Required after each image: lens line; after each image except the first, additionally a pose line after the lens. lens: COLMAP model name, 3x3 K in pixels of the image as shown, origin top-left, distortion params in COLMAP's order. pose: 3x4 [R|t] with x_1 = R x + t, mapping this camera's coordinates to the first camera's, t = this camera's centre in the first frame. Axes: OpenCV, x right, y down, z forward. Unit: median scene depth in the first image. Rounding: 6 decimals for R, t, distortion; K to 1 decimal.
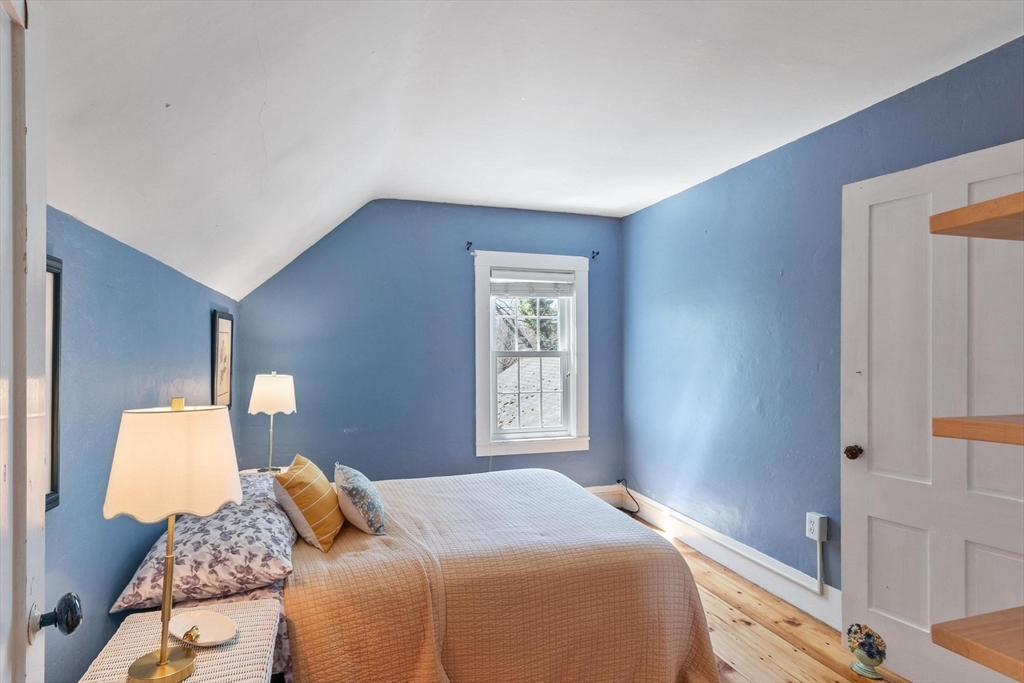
lens RADIAL K [[524.6, 0, 510.8], [0, 524.6, 345.3], [0, 0, 1]] dist [0.002566, -0.003505]
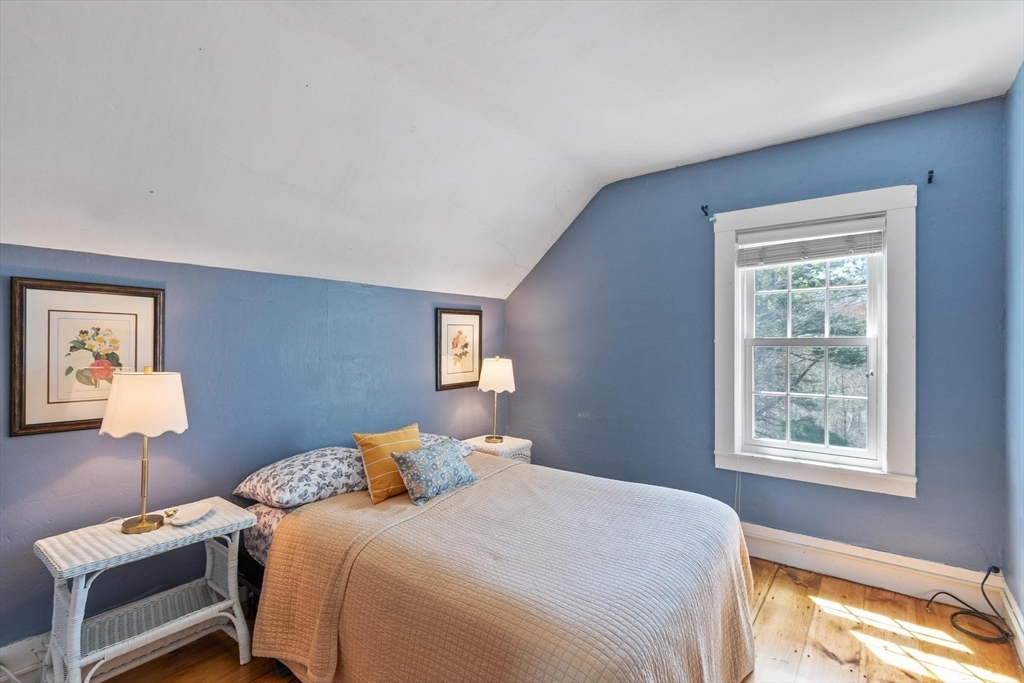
lens RADIAL K [[489.0, 0, 513.7], [0, 489.0, 338.9], [0, 0, 1]] dist [0.002714, 0.000669]
pose [[0.568215, -0.004485, -0.822868, 0.391870], [0.011986, 0.999924, 0.002827, 0.006581], [0.822793, -0.011469, 0.568226, 0.321520]]
